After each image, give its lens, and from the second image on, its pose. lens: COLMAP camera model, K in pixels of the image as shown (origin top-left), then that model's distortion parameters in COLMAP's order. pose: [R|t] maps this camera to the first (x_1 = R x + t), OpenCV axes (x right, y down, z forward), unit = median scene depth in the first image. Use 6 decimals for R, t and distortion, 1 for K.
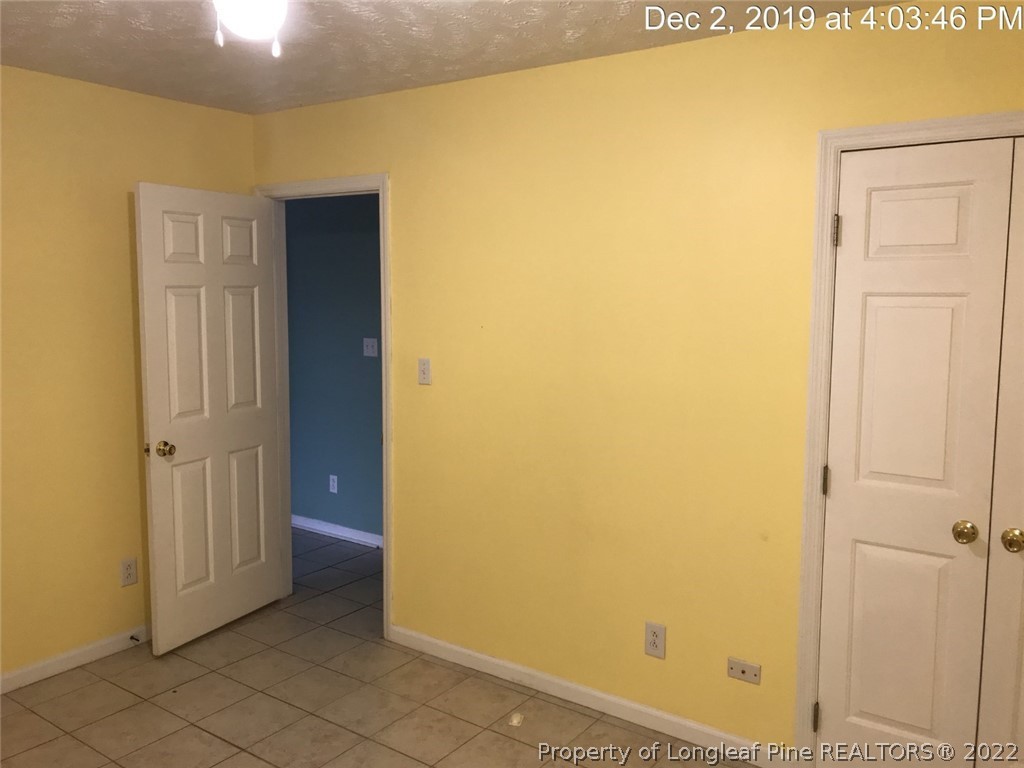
lens RADIAL K [[836.2, 0, 512.0], [0, 836.2, 384.0], [0, 0, 1]] dist [0.006004, -0.002265]
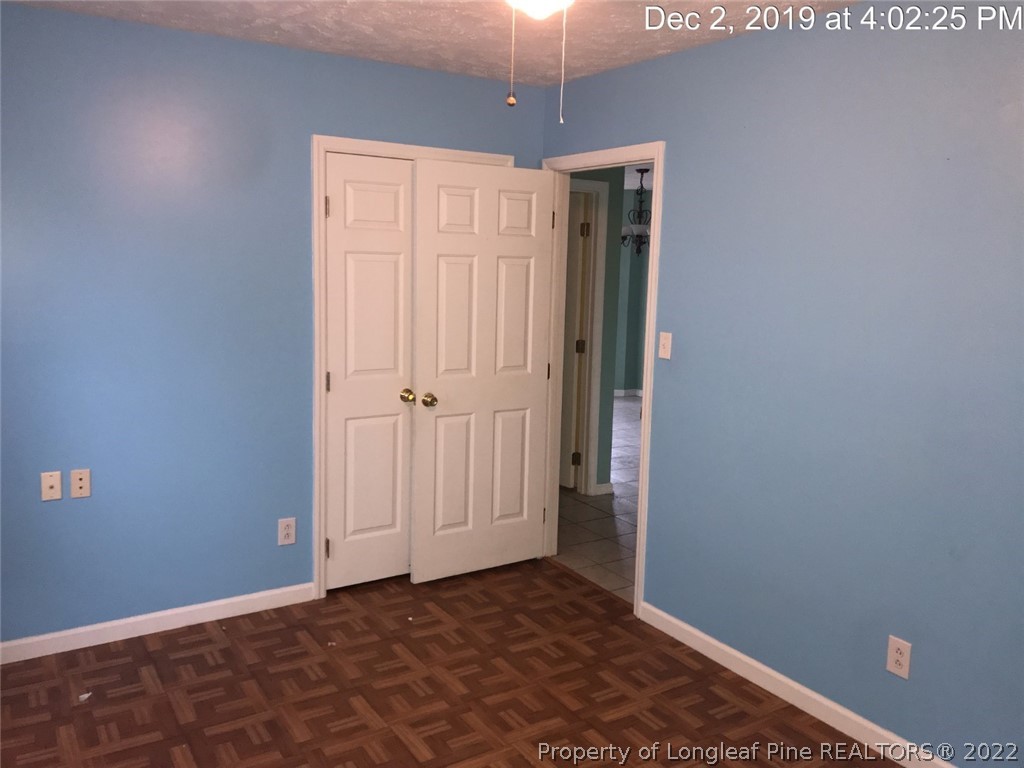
lens RADIAL K [[836.2, 0, 512.0], [0, 836.2, 384.0], [0, 0, 1]] dist [0.006004, -0.002265]
pose [[0.856958, 0.096597, -0.506253, 0.227321], [-0.084211, 0.995321, 0.047368, -0.005981], [0.508460, 0.002040, 0.861083, 0.092707]]
